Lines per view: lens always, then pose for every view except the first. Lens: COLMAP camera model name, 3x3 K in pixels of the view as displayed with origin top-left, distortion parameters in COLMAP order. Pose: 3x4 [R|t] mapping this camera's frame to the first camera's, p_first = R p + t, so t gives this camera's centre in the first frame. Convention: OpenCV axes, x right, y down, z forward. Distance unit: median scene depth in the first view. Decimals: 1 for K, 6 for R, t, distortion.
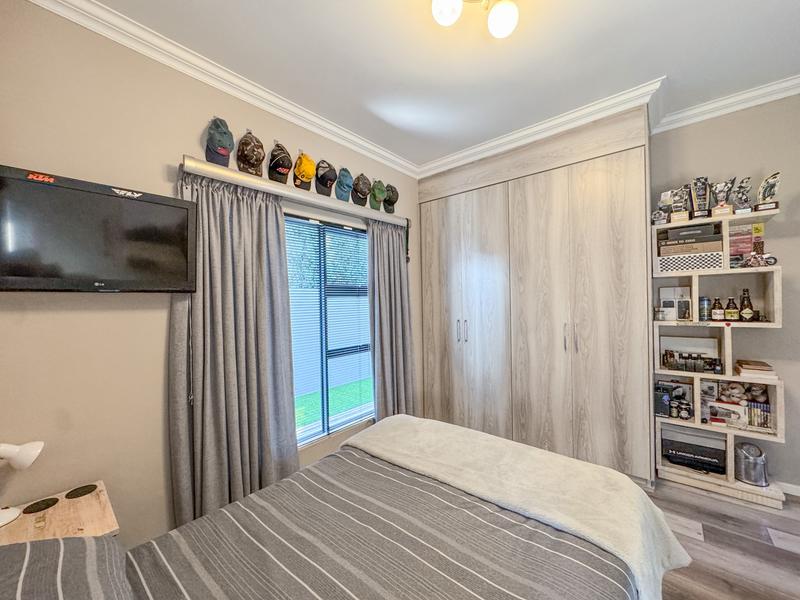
lens RADIAL K [[317.7, 0, 400.5], [0, 317.7, 301.6], [0, 0, 1]] dist [-0.003646, 0.000632]
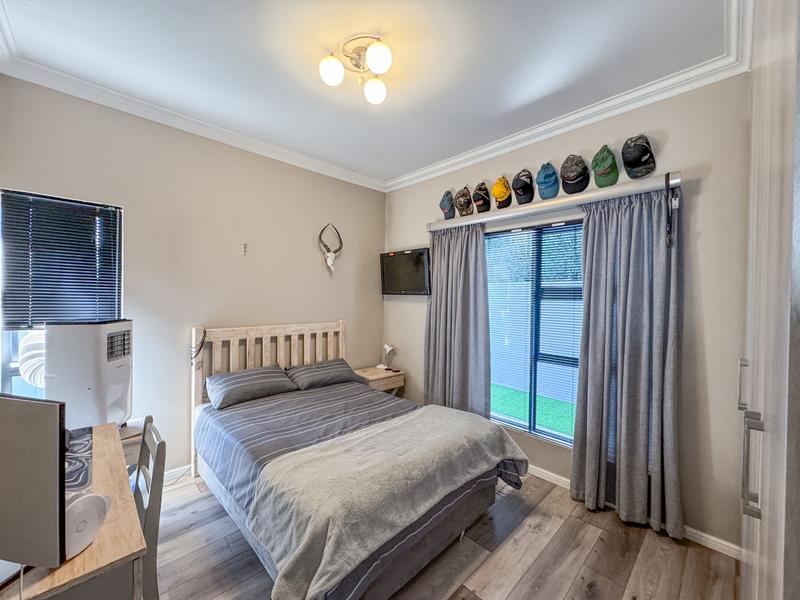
lens RADIAL K [[317.7, 0, 400.0], [0, 317.7, 300.9], [0, 0, 1]] dist [-0.003646, 0.000632]
pose [[-0.110150, 0.030753, -0.993439, 0.815921], [-0.020091, 0.999248, 0.033161, -0.035460], [0.993712, 0.023612, -0.109450, 0.671576]]
